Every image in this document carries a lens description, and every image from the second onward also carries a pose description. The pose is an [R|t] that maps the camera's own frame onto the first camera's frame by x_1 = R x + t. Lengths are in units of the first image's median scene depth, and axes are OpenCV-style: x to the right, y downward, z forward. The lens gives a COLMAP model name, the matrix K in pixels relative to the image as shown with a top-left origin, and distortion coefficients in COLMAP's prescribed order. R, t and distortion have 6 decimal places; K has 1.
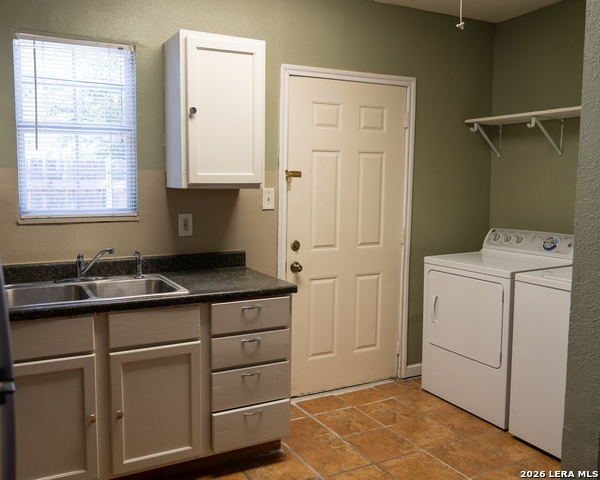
lens RADIAL K [[528.3, 0, 259.8], [0, 528.3, 238.9], [0, 0, 1]] dist [-0.023679, -0.006085]
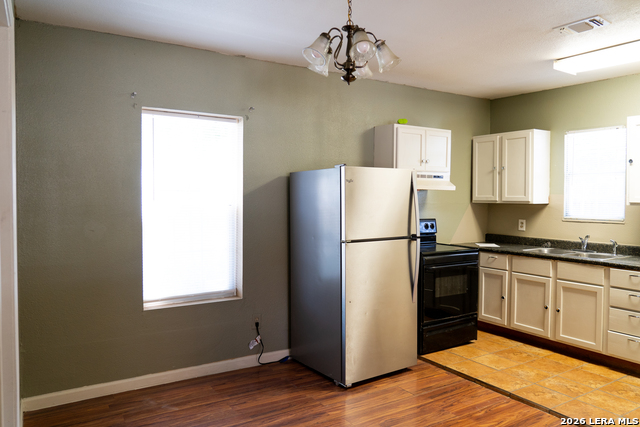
lens RADIAL K [[451.3, 0, 320.0], [0, 451.3, 213.5], [0, 0, 1]] dist [-0.029995, -0.002186]
pose [[0.121381, 0.033230, -0.992050, 1.104192], [-0.111481, 0.993572, 0.019641, 0.014772], [0.986326, 0.108211, 0.124305, -0.170054]]
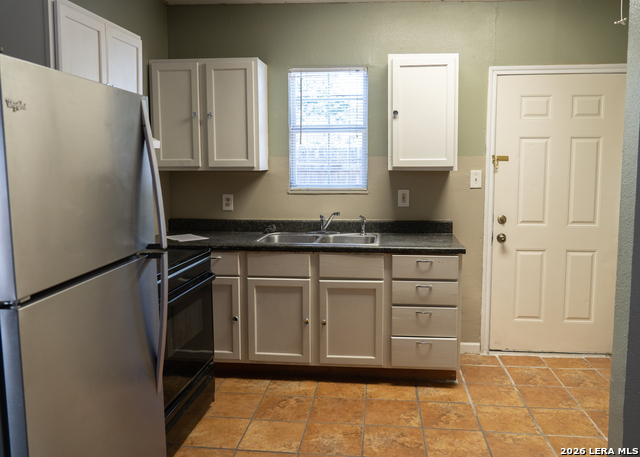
lens RADIAL K [[506.7, 0, 341.3], [0, 506.7, 212.2], [0, 0, 1]] dist [-0.018471, 0.001576]
pose [[0.857770, 0.044881, -0.512071, 0.390607], [-0.050790, 0.998706, 0.002454, 0.013483], [0.511519, 0.023903, 0.858940, -0.166213]]
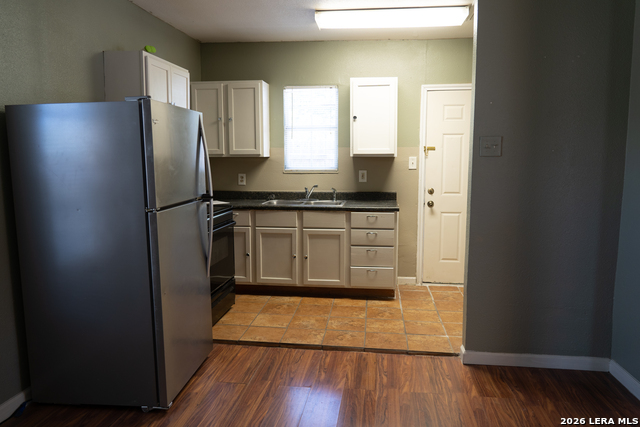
lens RADIAL K [[451.3, 0, 320.0], [0, 451.3, 213.5], [0, 0, 1]] dist [-0.029995, -0.002186]
pose [[0.838185, 0.063334, -0.541696, 0.646663], [-0.053724, 0.997992, 0.033555, 0.063946], [0.542733, 0.000977, 0.839904, -0.465488]]
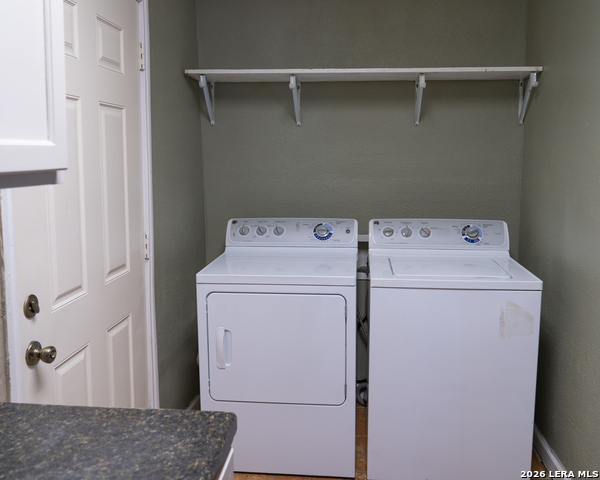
lens RADIAL K [[548.8, 0, 301.1], [0, 548.8, 216.9], [0, 0, 1]] dist [-0.001566, -0.000187]
pose [[0.507944, -0.098440, 0.855747, -0.237623], [0.092228, 0.993953, 0.059595, -0.079407], [-0.856439, 0.048653, 0.513951, 0.662981]]
